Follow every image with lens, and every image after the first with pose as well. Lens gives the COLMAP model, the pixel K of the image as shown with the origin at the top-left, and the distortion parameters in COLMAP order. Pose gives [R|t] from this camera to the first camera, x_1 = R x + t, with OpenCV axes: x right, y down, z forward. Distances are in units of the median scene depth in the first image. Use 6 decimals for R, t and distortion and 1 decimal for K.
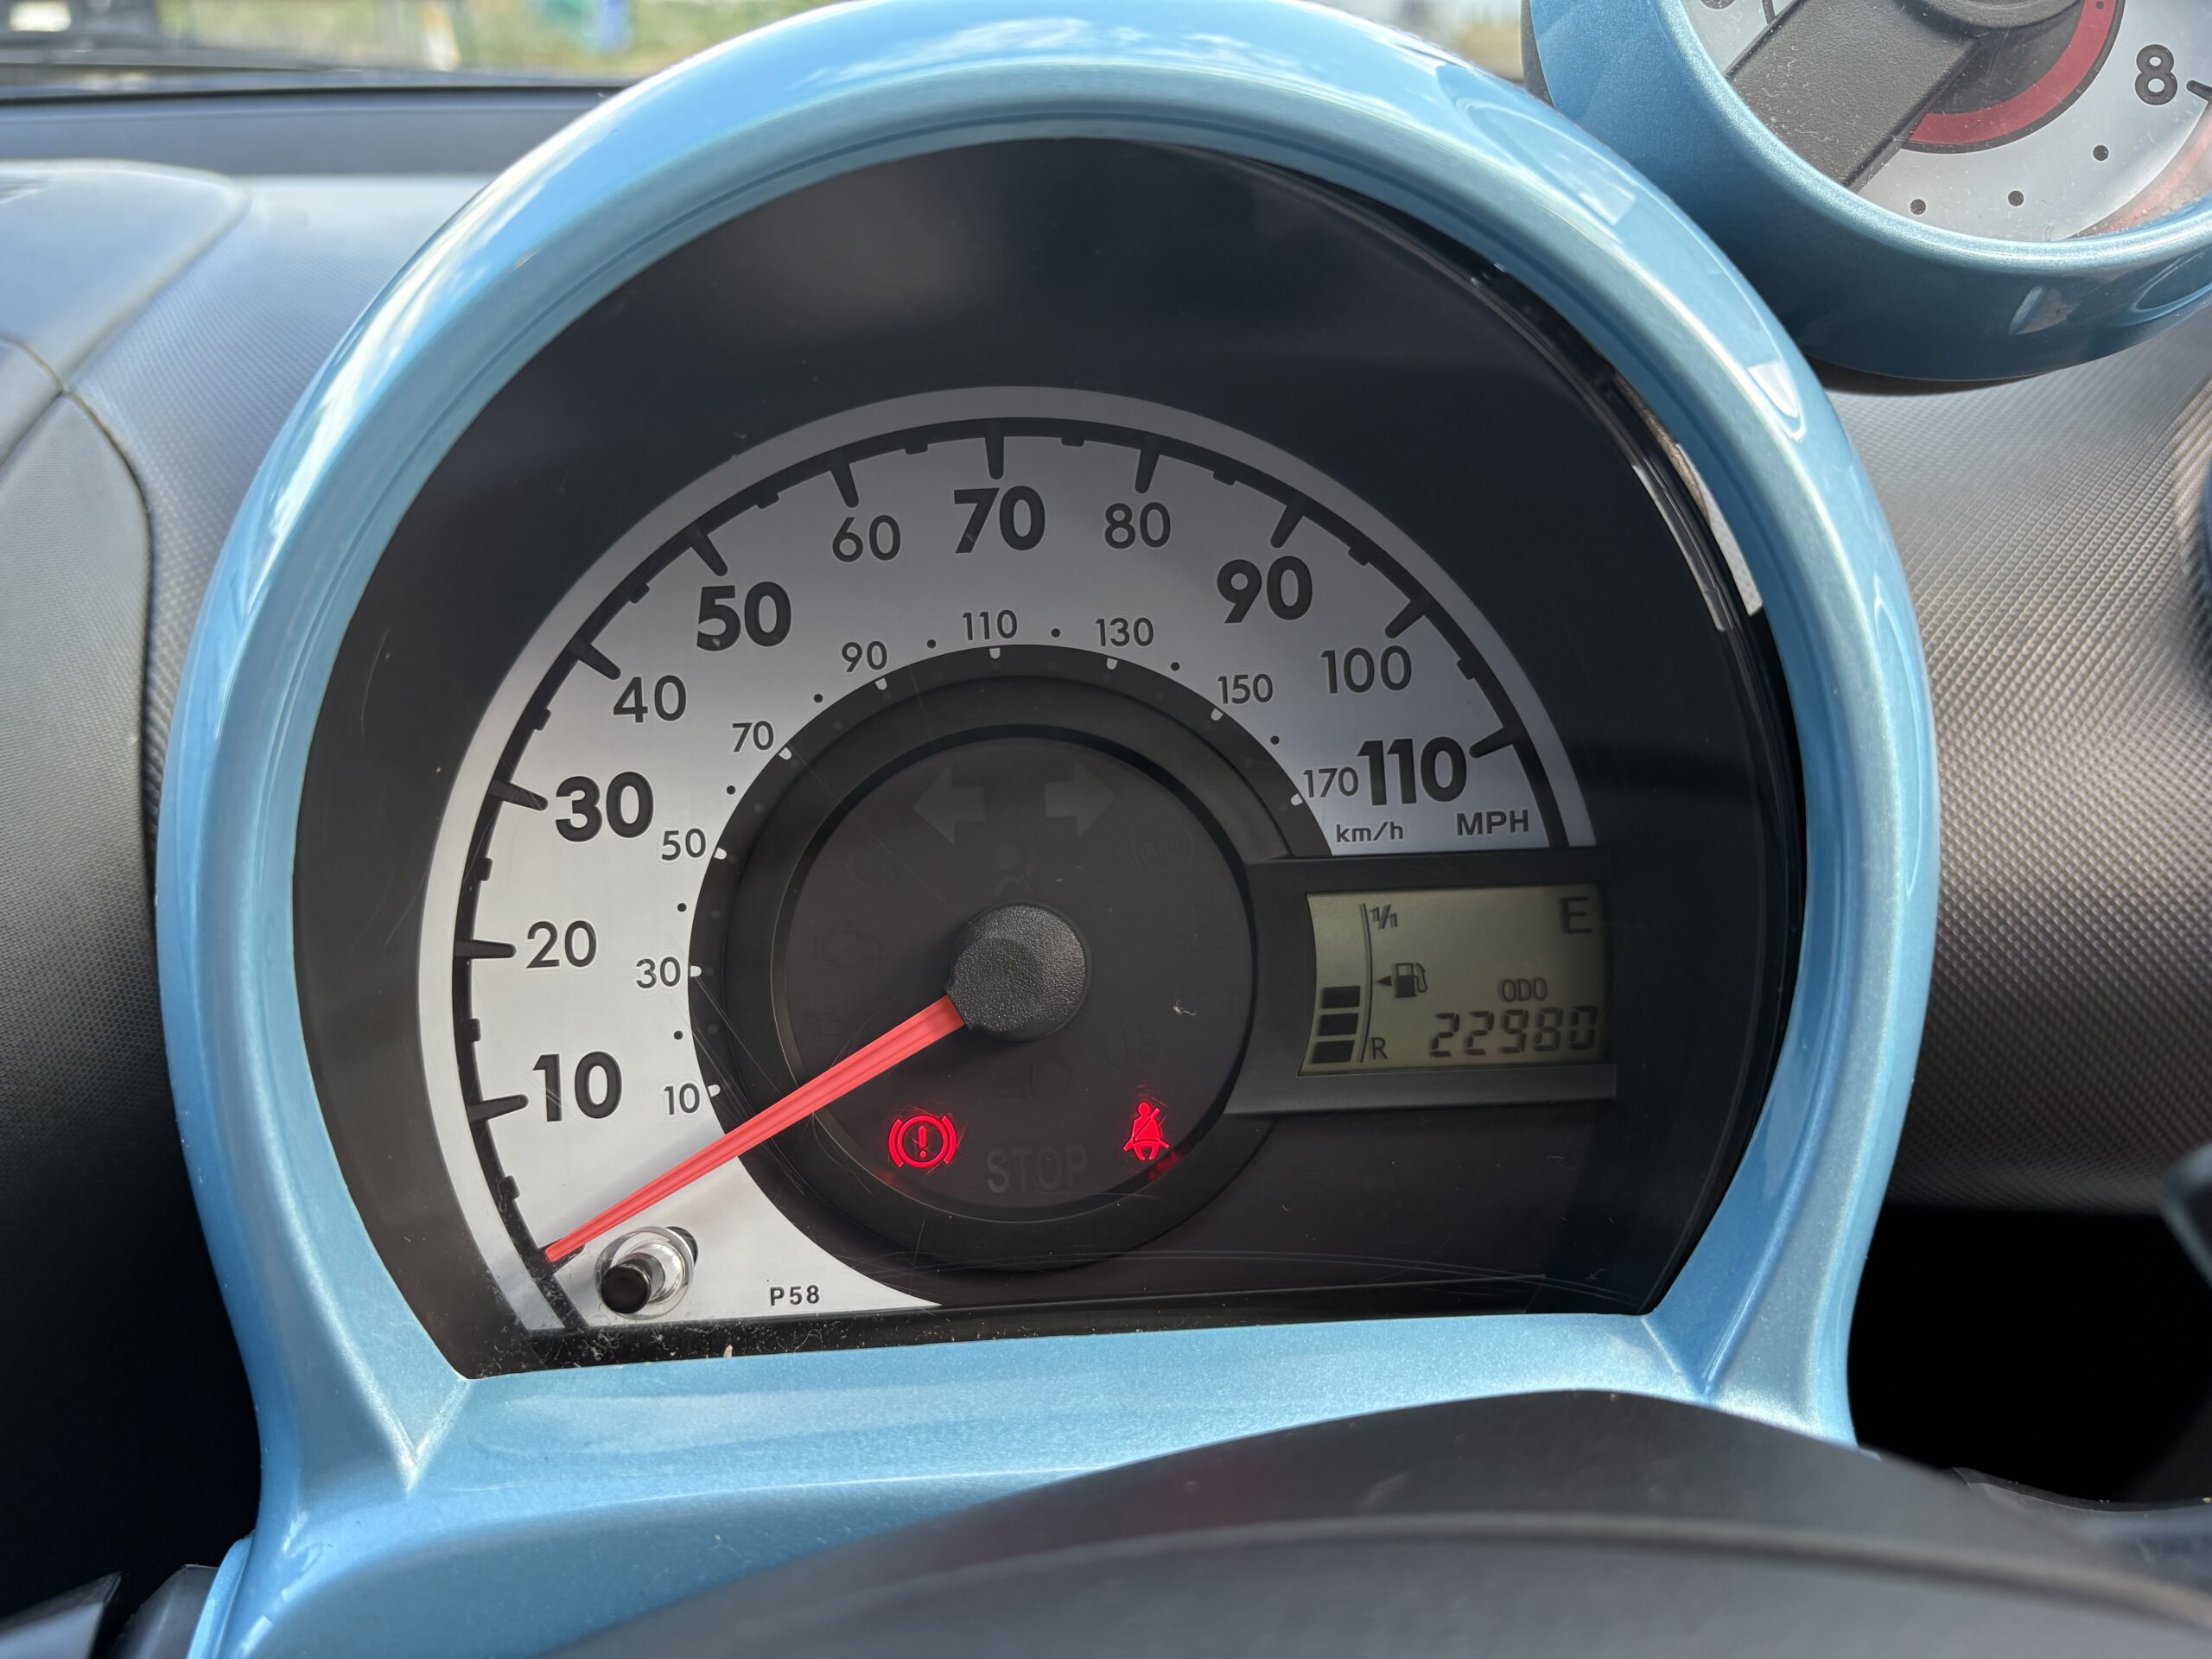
lens RADIAL K [[1690.0, 0, 1124.5], [0, 1690.0, 839.1], [0, 0, 1]] dist [0.046823, -0.054406]
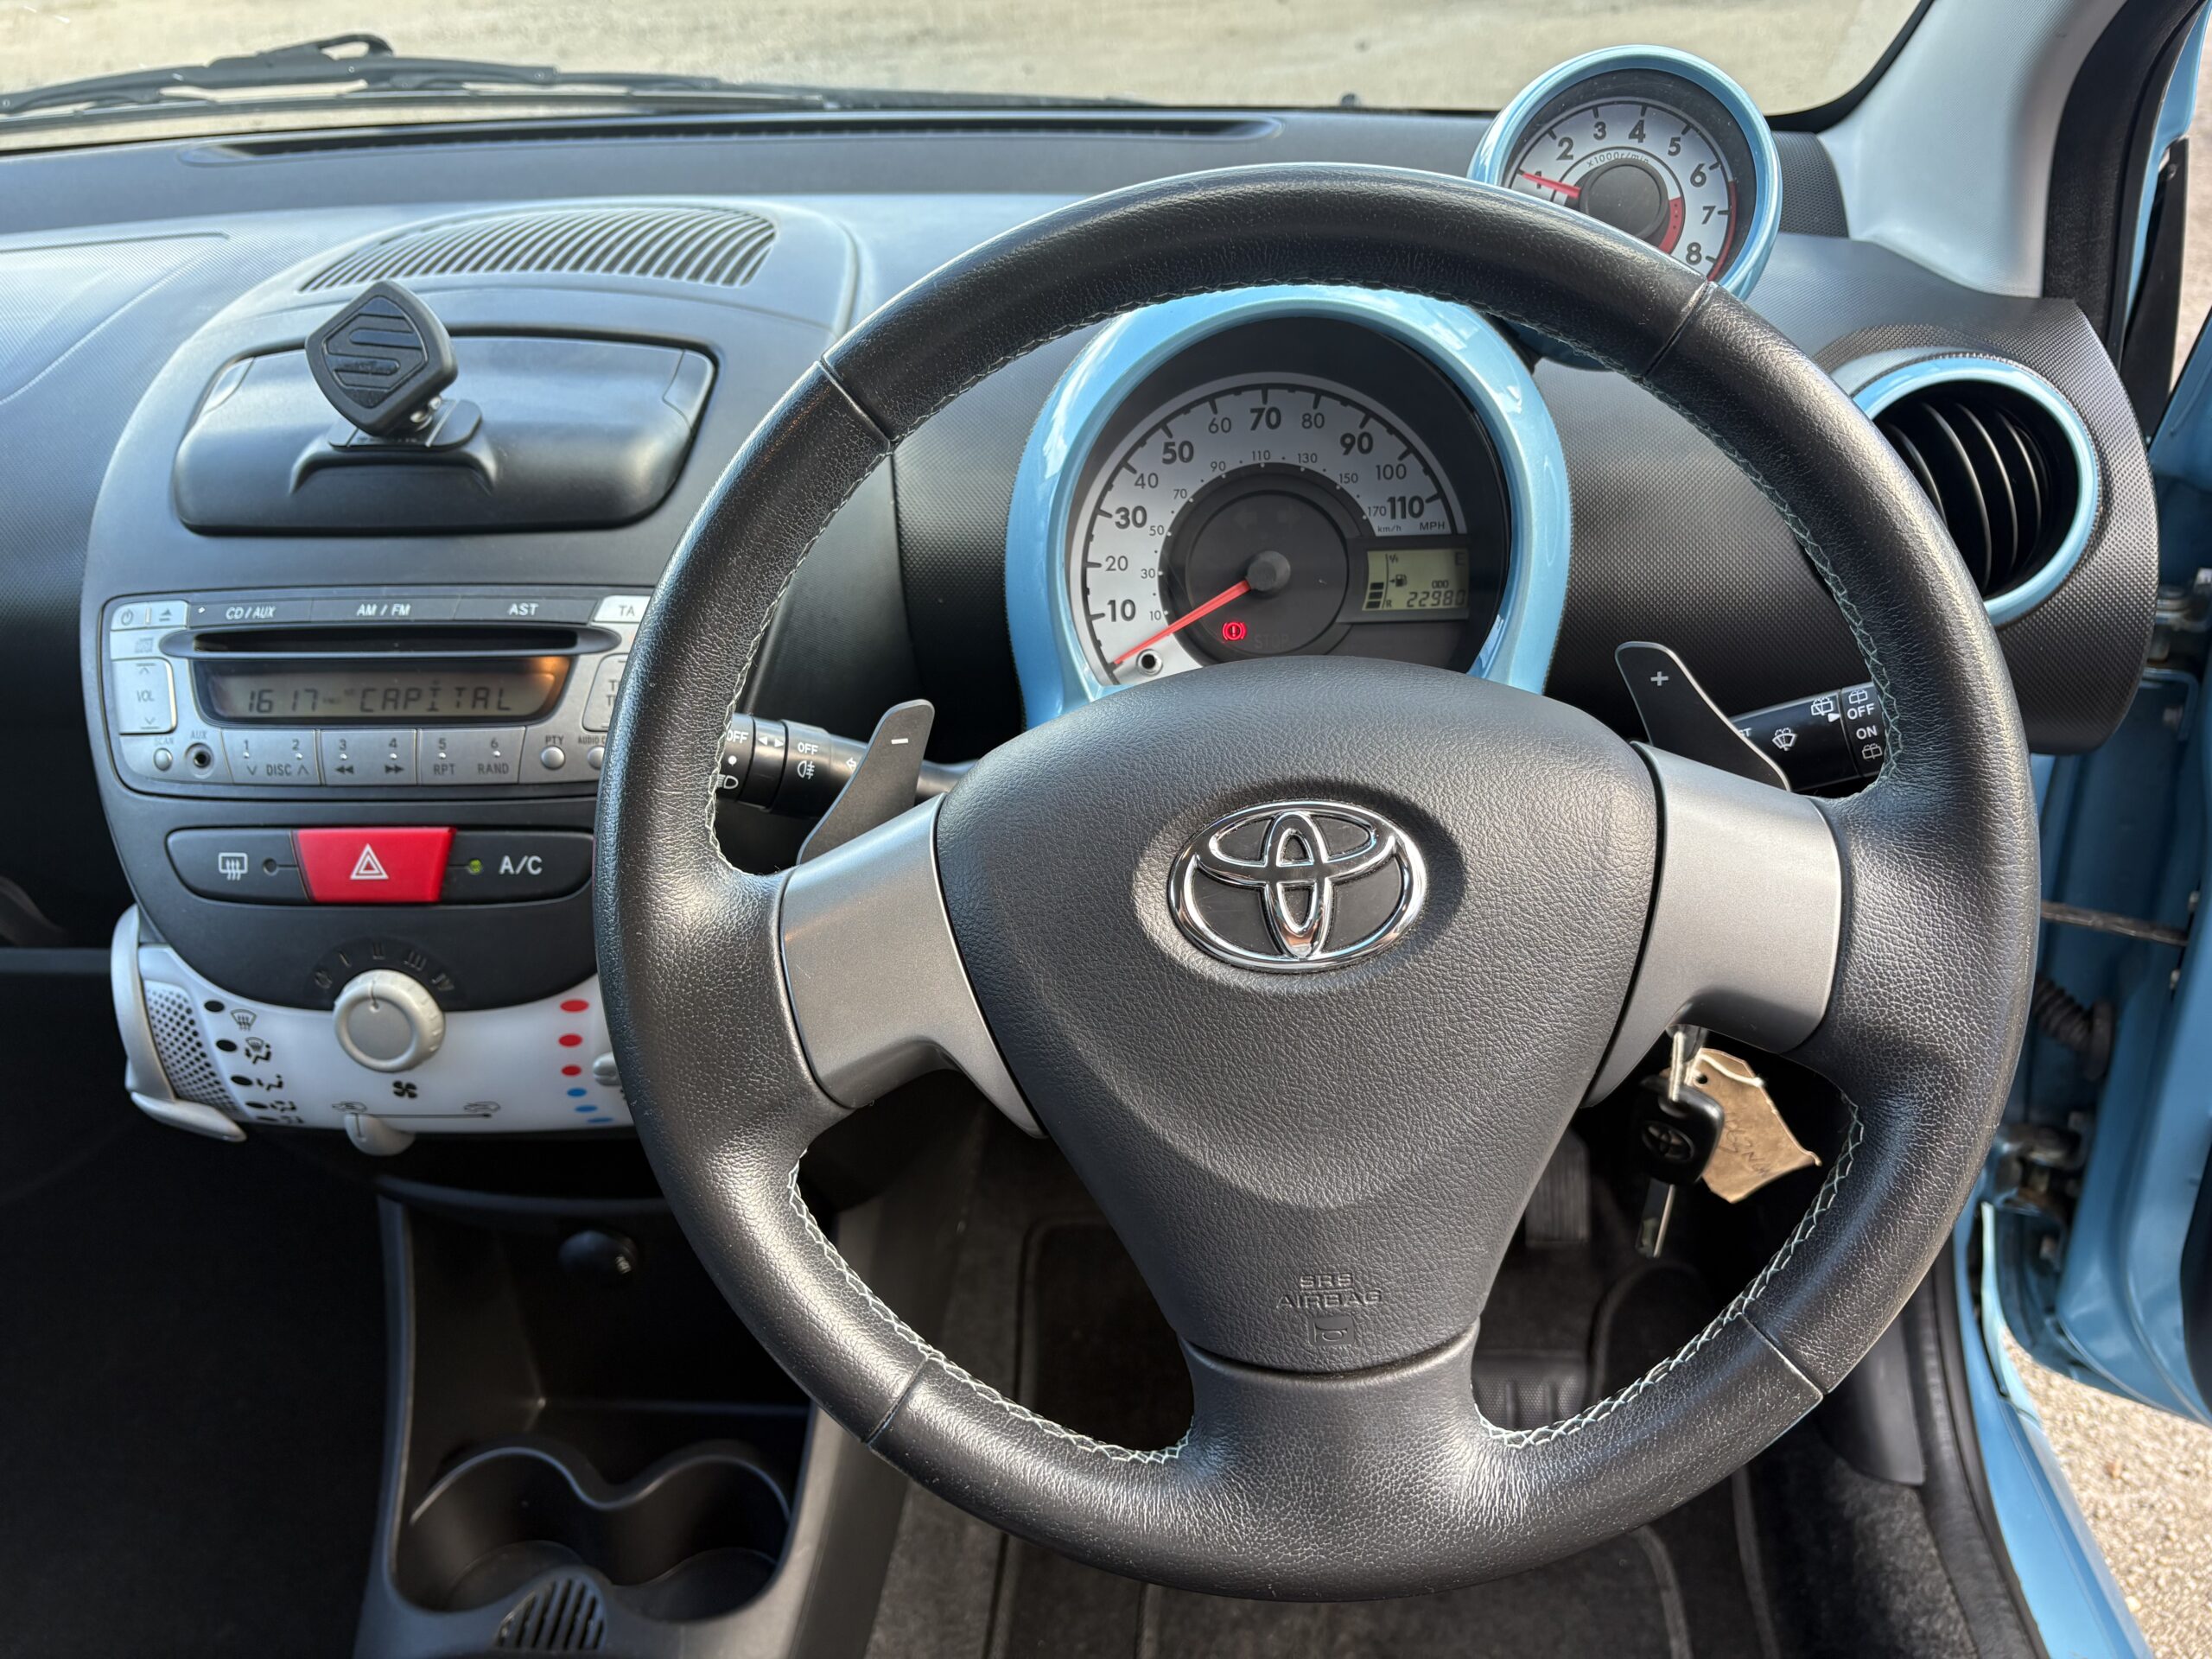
lens RADIAL K [[1690.0, 0, 1107.0], [0, 1690.0, 845.2], [0, 0, 1]] dist [0.046823, -0.054406]
pose [[0.994942, 0.029178, -0.096120, -0.043953], [-0.019701, 0.994980, 0.098111, 0.263755], [0.098501, -0.095721, 0.990523, -2.011293]]
